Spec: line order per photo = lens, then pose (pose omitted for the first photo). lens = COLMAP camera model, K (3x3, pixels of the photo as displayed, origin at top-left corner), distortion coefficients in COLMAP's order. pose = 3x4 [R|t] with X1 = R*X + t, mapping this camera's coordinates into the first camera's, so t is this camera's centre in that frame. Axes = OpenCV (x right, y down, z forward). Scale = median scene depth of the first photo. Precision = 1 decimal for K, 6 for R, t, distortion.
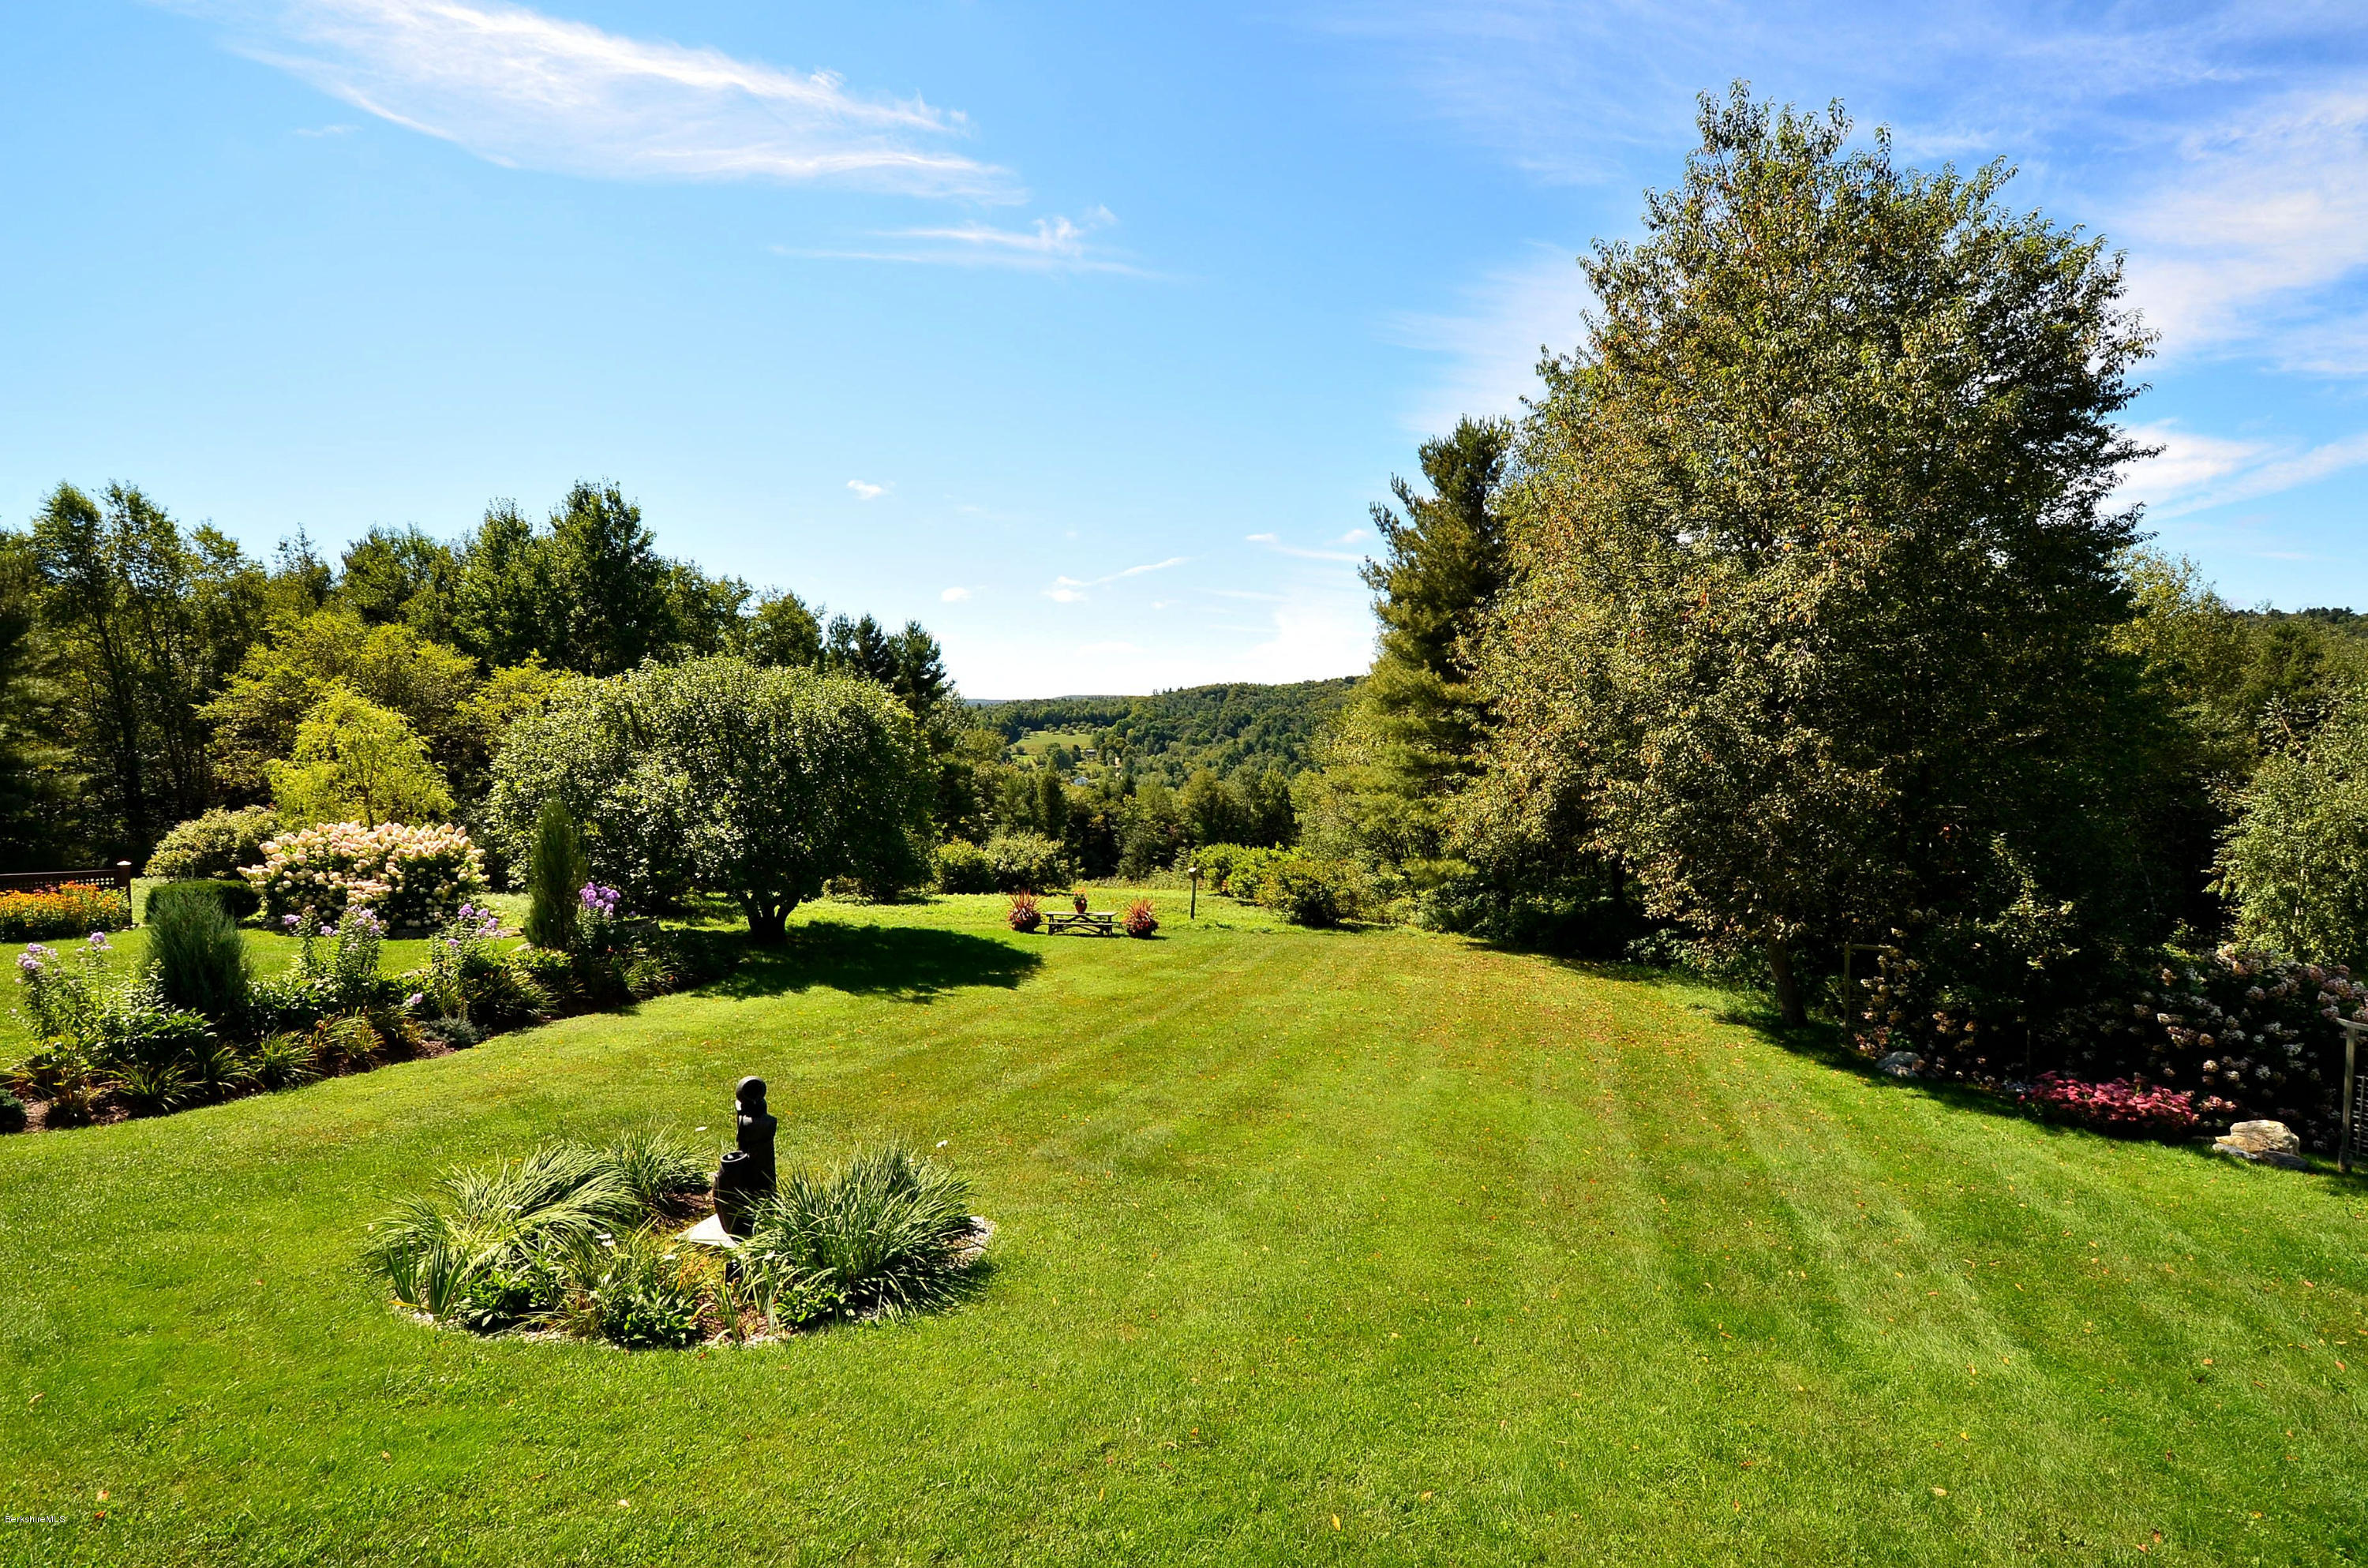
lens RADIAL K [[1035.2, 0, 1185.8], [0, 1035.2, 809.3], [0, 0, 1]] dist [0.007476, -0.016312]
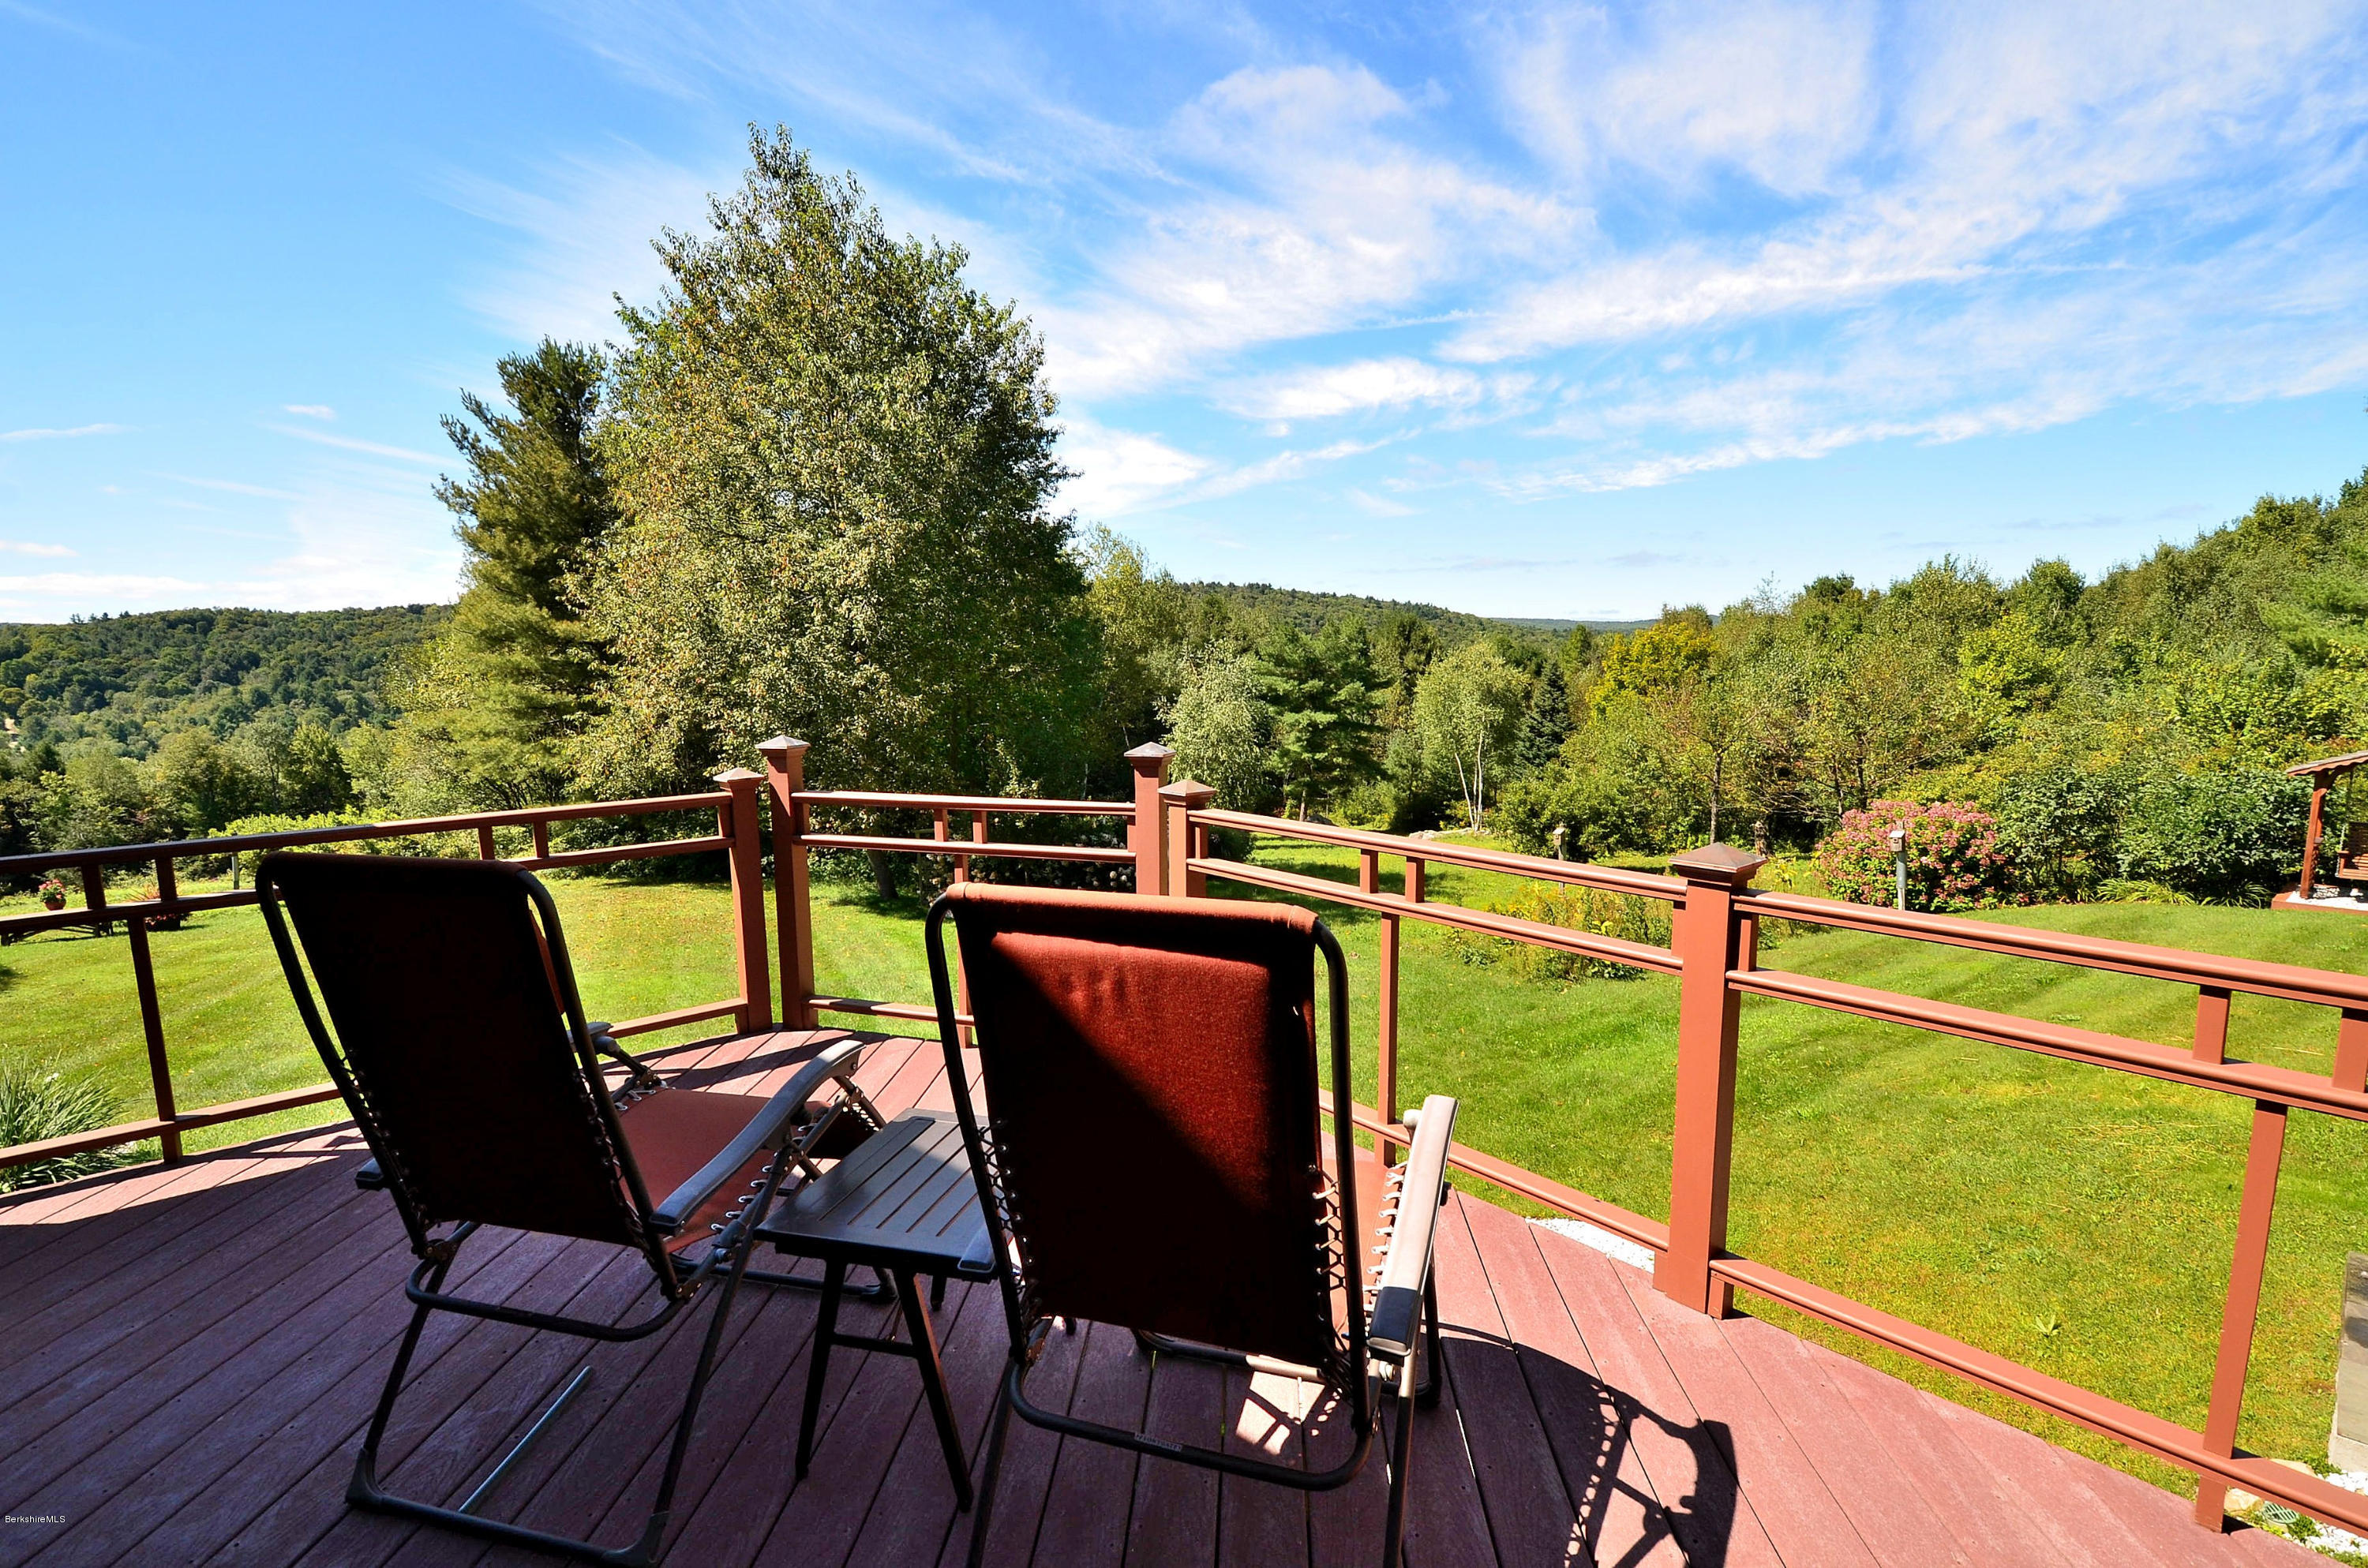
lens RADIAL K [[1092.4, 0, 1190.1], [0, 1092.4, 806.1], [0, 0, 1]] dist [0.004905, -0.015001]
pose [[0.719924, -0.086796, 0.688604, -0.035514], [0.055489, 0.996172, 0.067550, 0.013329], [-0.691831, -0.010421, 0.721984, -0.131456]]
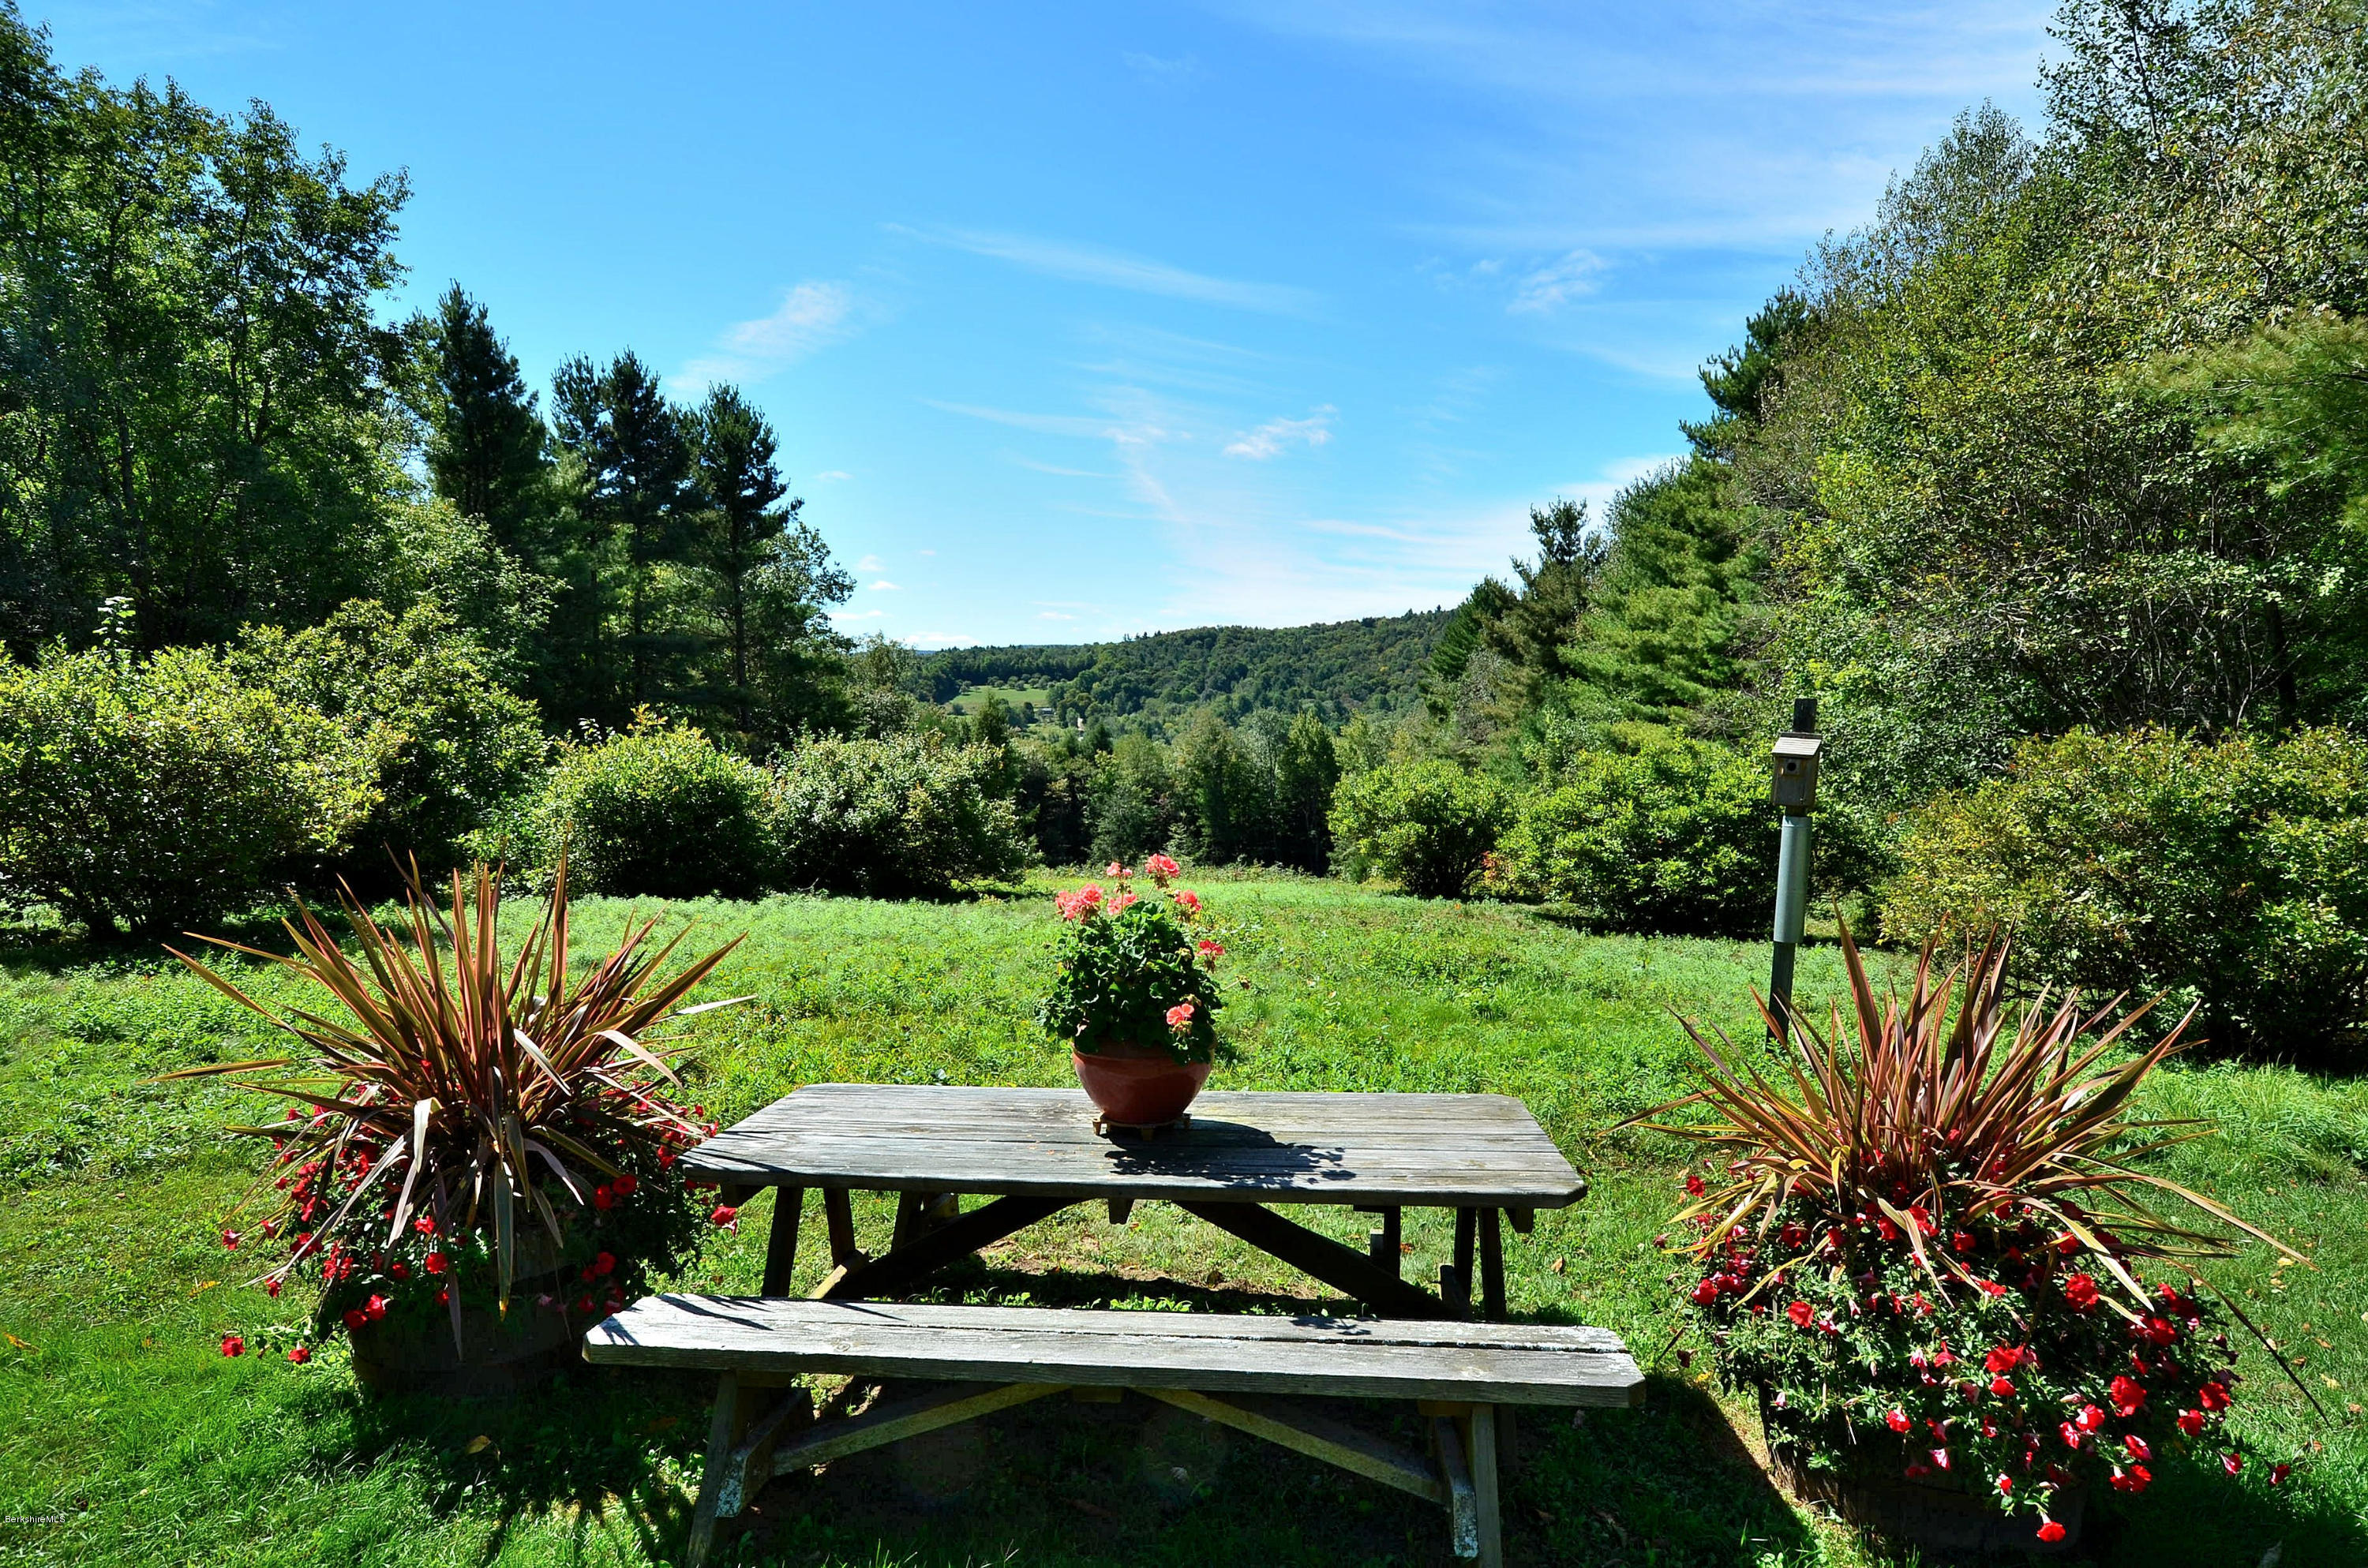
lens RADIAL K [[1246.8, 0, 1187.9], [0, 1246.8, 809.8], [0, 0, 1]] dist [0.016501, 0.000102]
pose [[0.999760, -0.001018, 0.021903, -0.088089], [0.000606, 0.999823, 0.018813, 0.062165], [-0.021918, -0.018795, 0.999583, 0.789737]]
